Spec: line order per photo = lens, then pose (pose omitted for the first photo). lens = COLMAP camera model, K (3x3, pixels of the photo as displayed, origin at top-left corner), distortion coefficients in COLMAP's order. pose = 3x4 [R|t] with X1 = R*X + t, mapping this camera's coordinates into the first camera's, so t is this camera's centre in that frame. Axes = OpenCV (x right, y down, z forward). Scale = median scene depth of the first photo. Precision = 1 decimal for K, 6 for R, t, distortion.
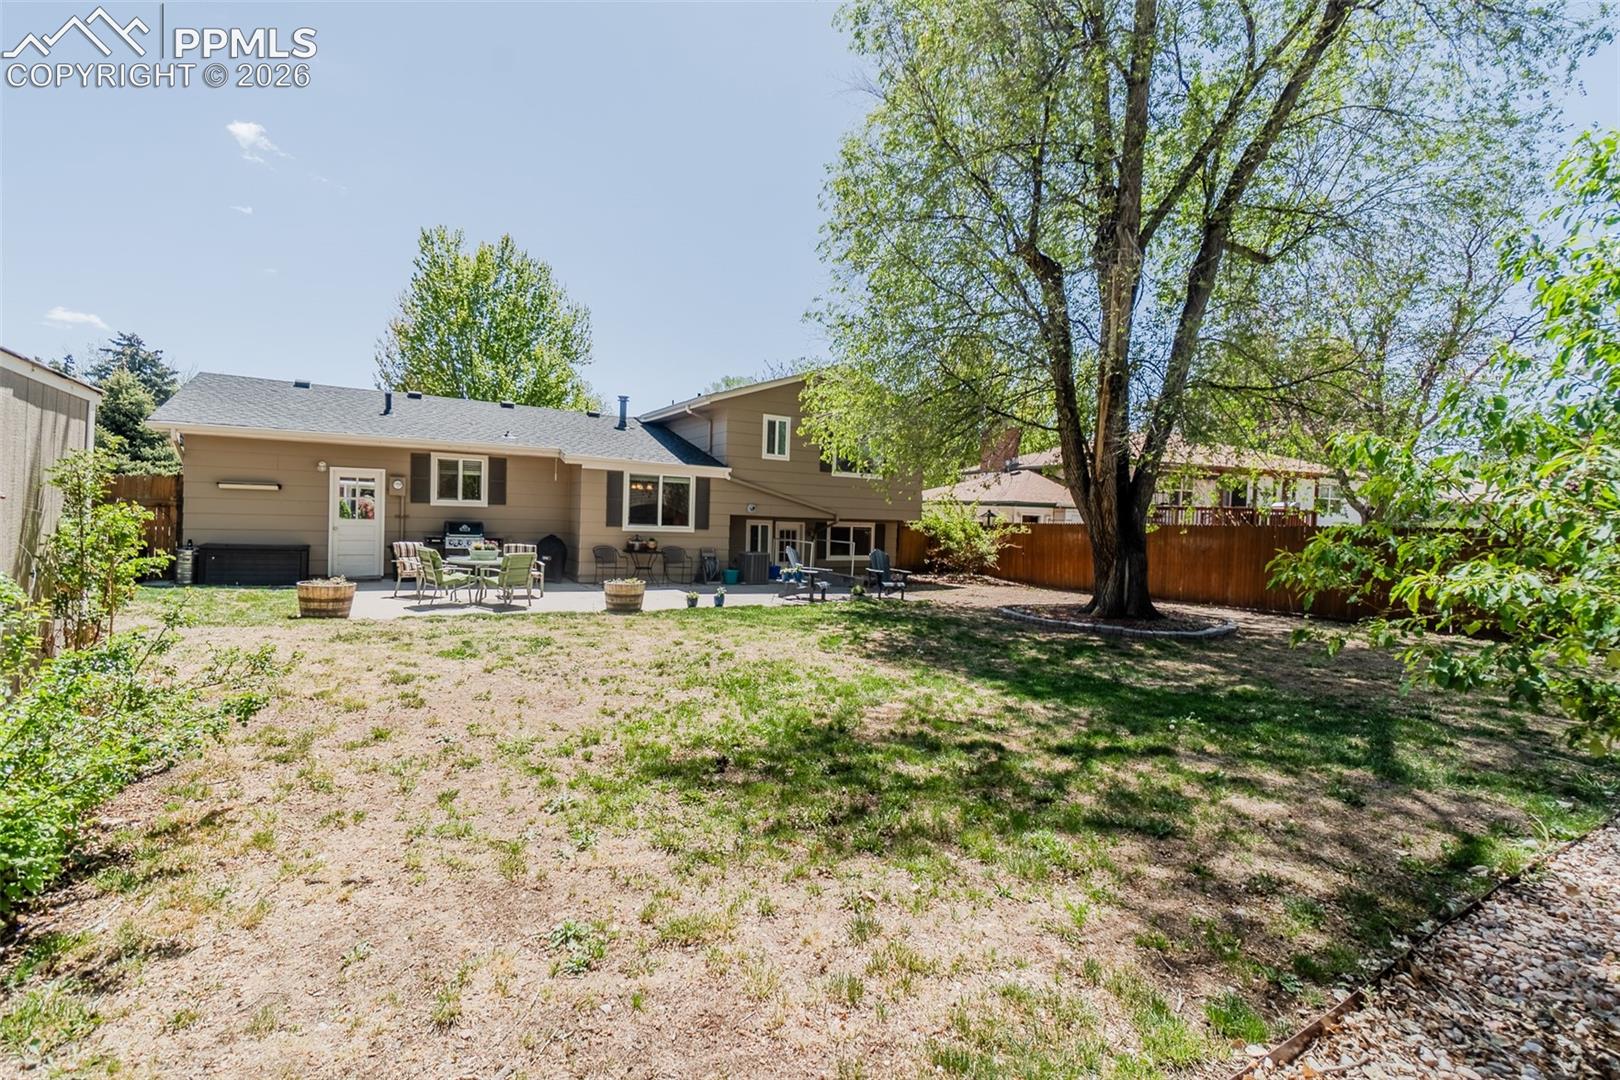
lens RADIAL K [[695.5, 0, 798.7], [0, 695.5, 533.0], [0, 0, 1]] dist [-0.004171, 0.000348]
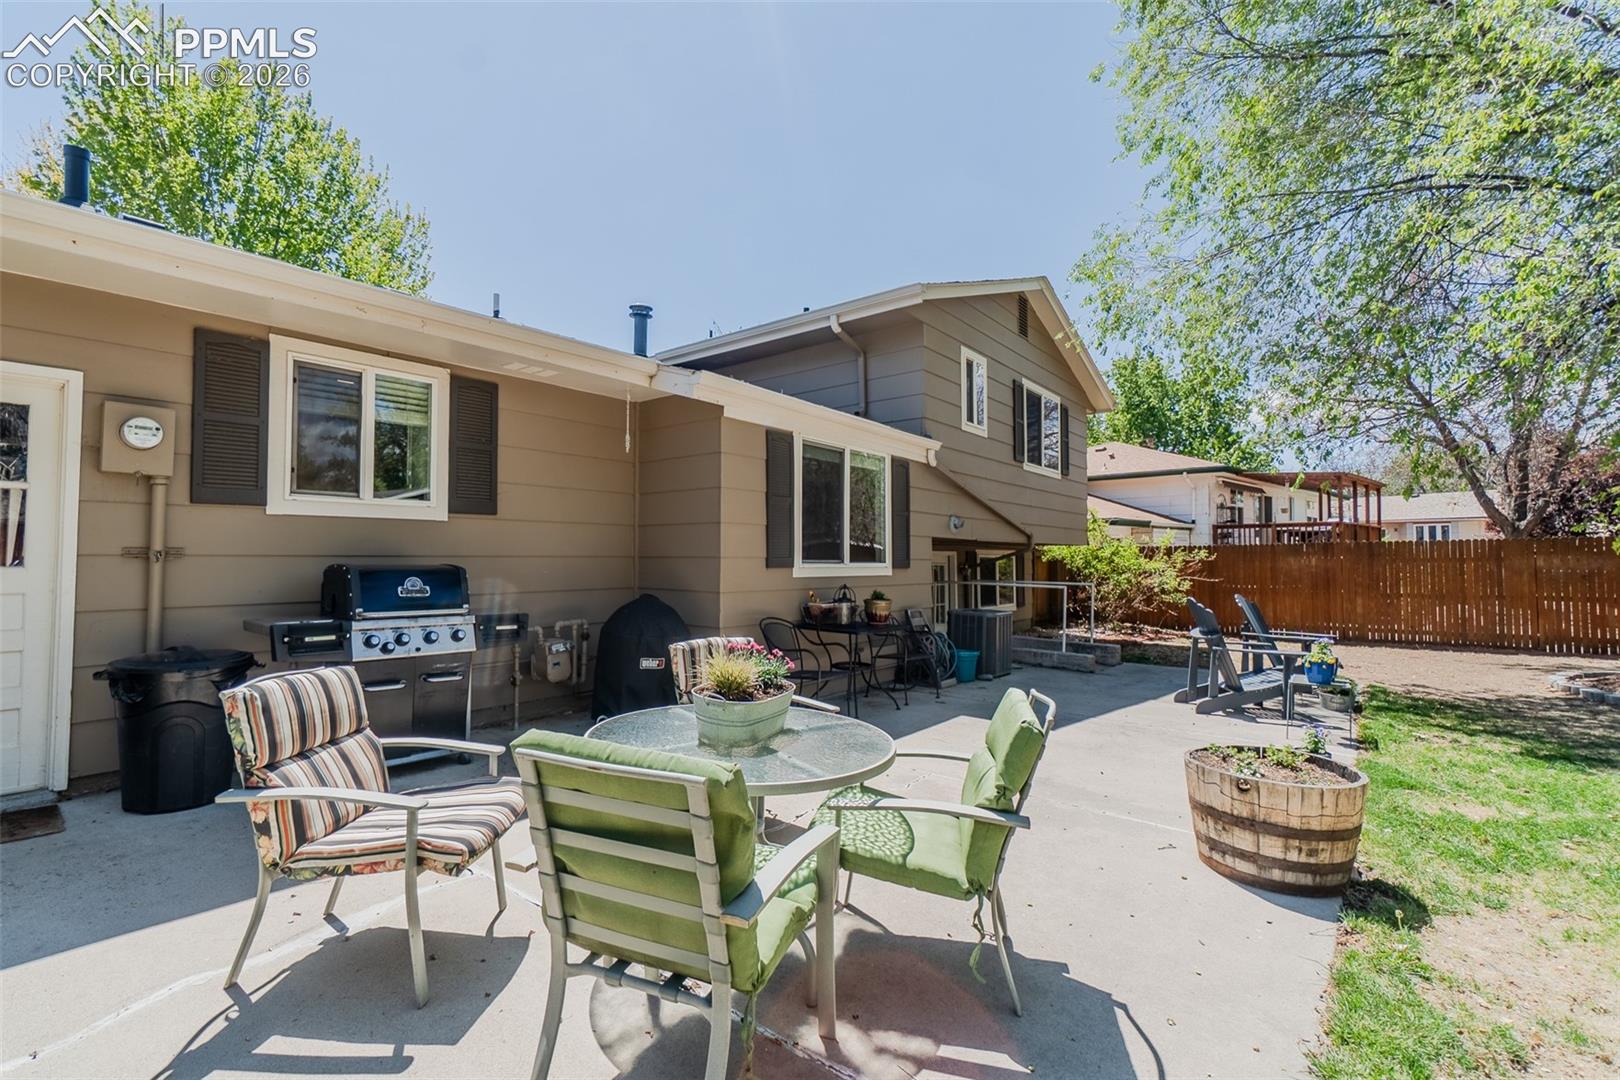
lens RADIAL K [[712.0, 0, 788.9], [0, 712.0, 529.8], [0, 0, 1]] dist [-0.003132, -0.000179]
pose [[0.945727, -0.015402, 0.324597, -0.367419], [0.033977, 0.998088, -0.051636, -0.009054], [-0.323181, 0.059863, 0.944442, 0.567537]]
